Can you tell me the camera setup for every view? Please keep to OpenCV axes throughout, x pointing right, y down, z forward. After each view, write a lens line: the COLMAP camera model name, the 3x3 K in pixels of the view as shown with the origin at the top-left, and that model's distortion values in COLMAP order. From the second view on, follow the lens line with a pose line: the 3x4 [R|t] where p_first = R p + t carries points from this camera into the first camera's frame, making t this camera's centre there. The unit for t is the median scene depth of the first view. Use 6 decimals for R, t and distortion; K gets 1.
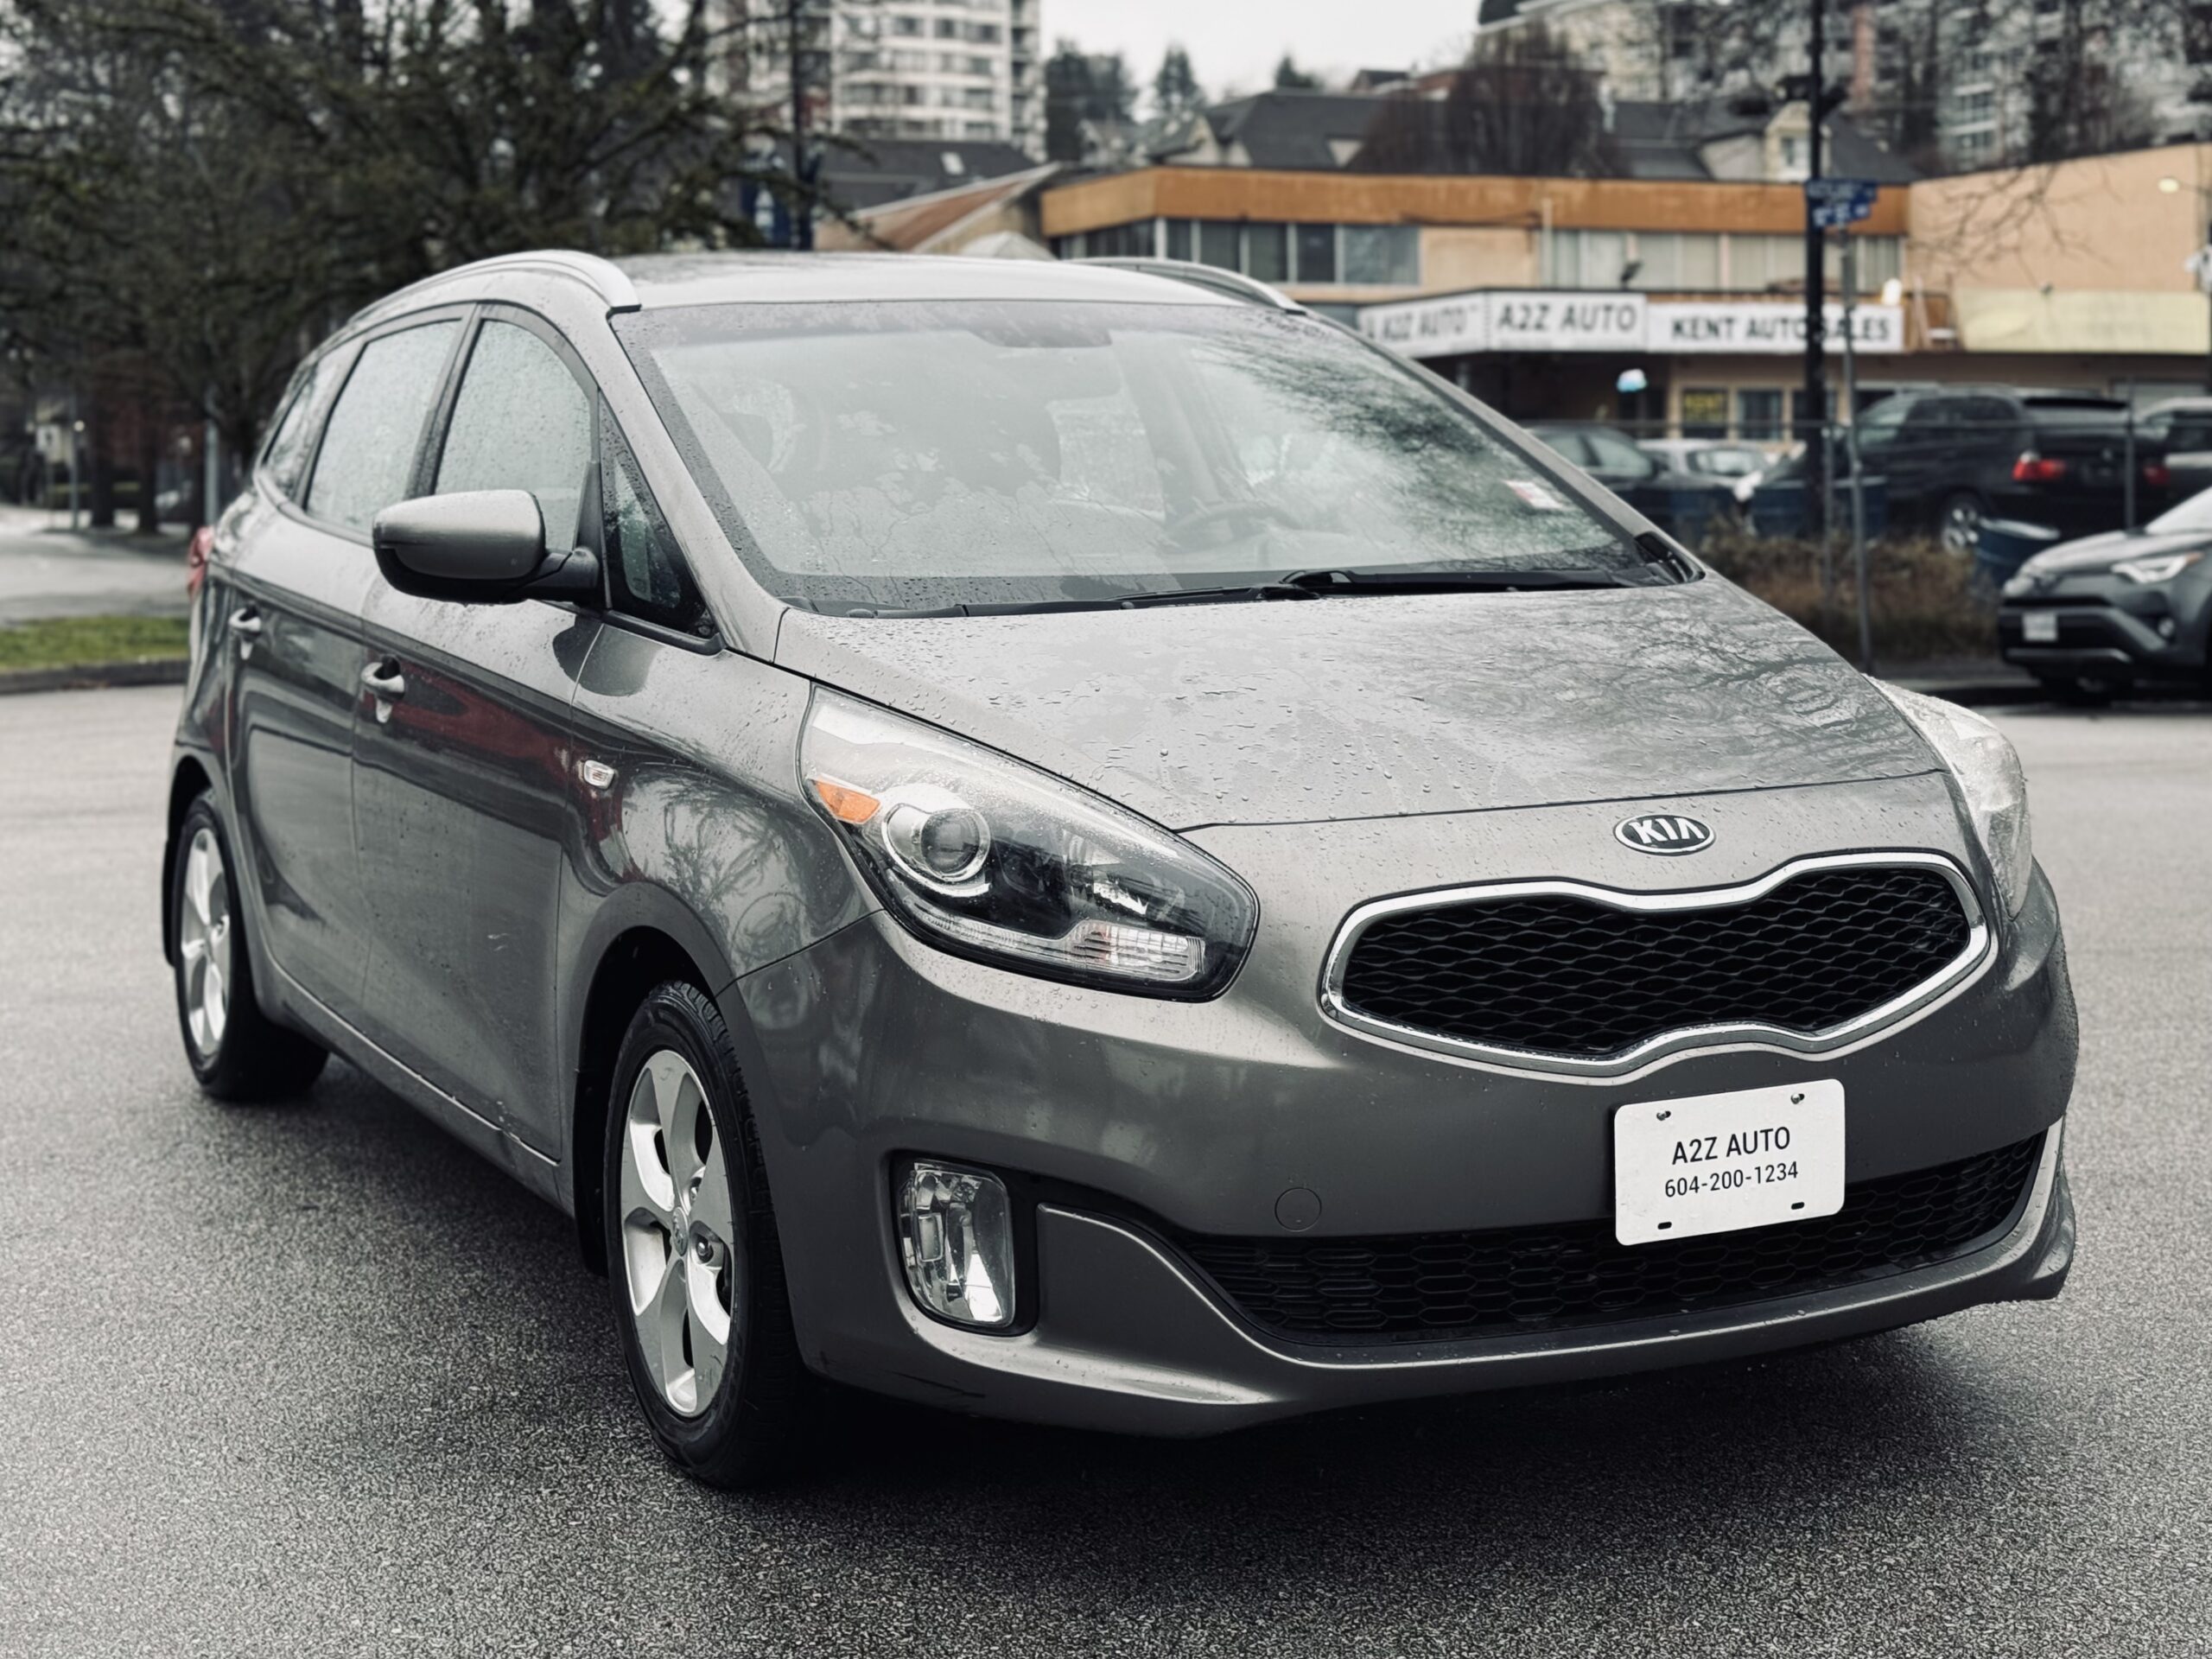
lens RADIAL K [[3193.4, 0, 1105.8], [0, 3193.4, 798.8], [0, 0, 1]] dist [0.142440, -0.178334]
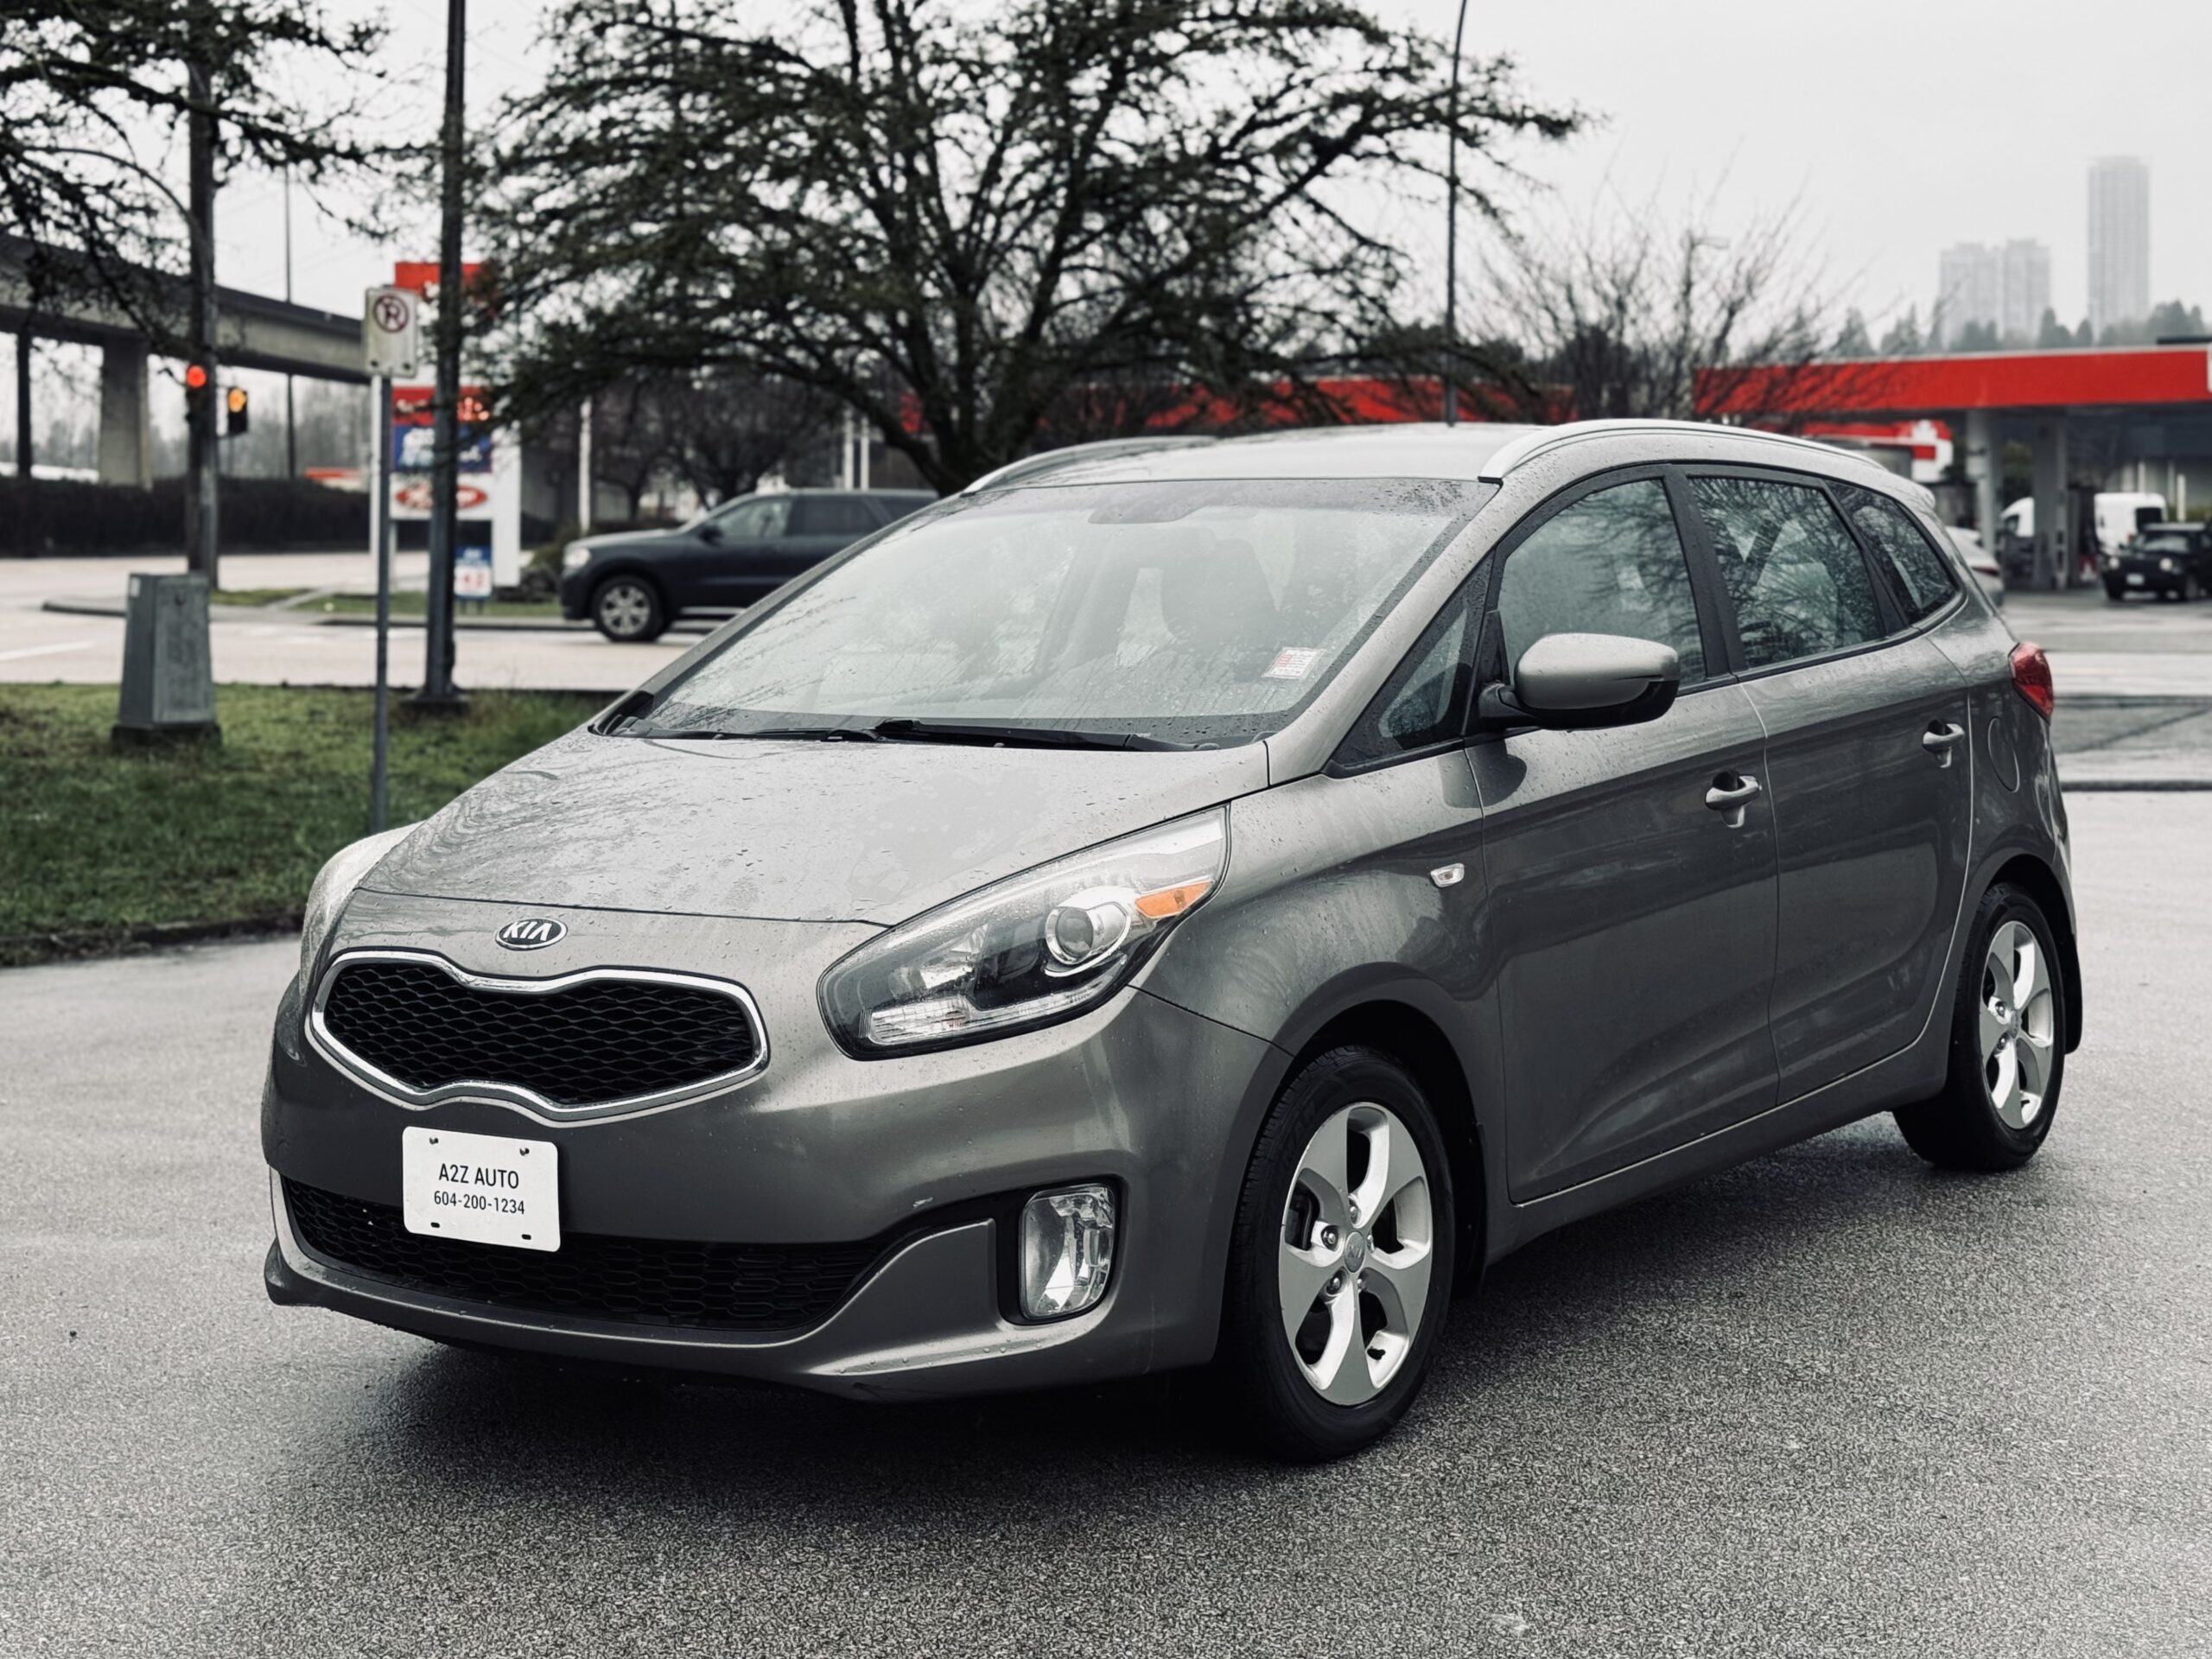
lens RADIAL K [[3333.2, 0, 1153.3], [0, 3333.2, 821.4], [0, 0, 1]] dist [0.127752, -0.036788]
pose [[0.482891, 0.077729, -0.872224, 1.459318], [-0.089190, 0.995239, 0.039313, -0.108735], [0.871127, 0.058809, 0.487524, 0.559785]]
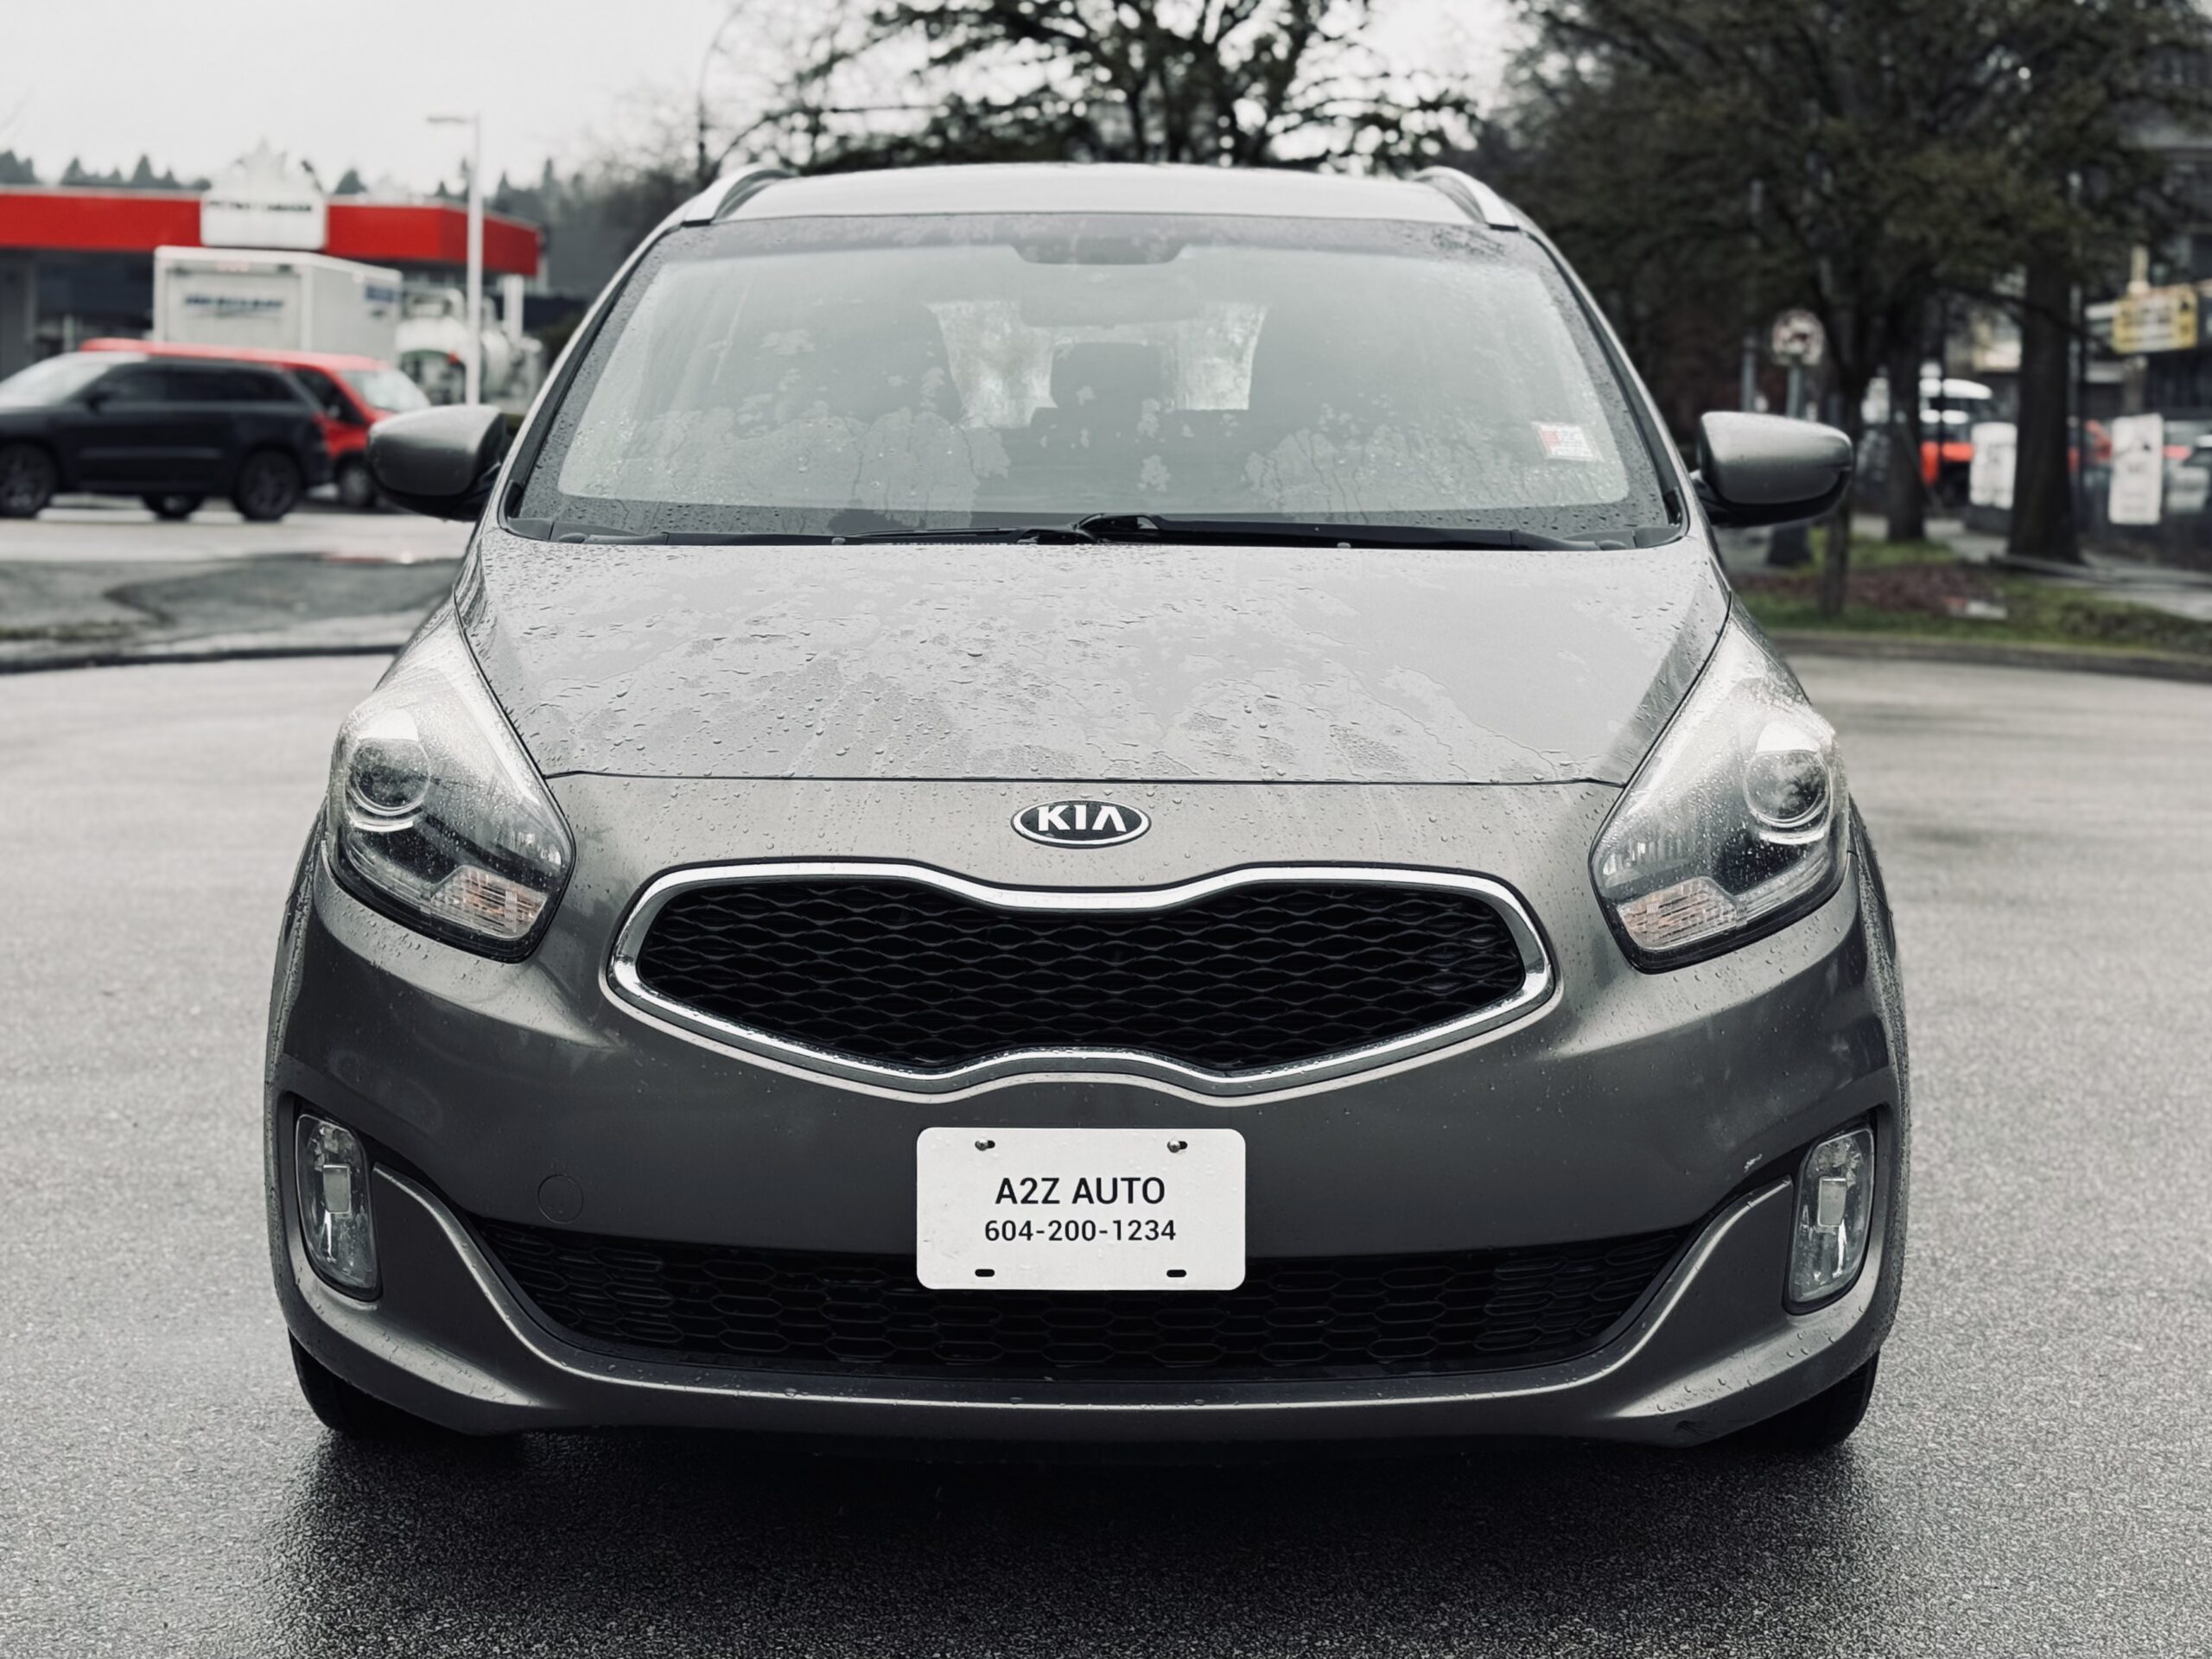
lens RADIAL K [[3398.9, 0, 1109.7], [0, 3398.9, 749.2], [0, 0, 1]] dist [0.125569, -0.053478]
pose [[0.891002, 0.067332, -0.448979, 0.587822], [-0.070522, 0.997464, 0.009636, -0.018008], [0.448489, 0.023077, 0.893491, 0.189128]]
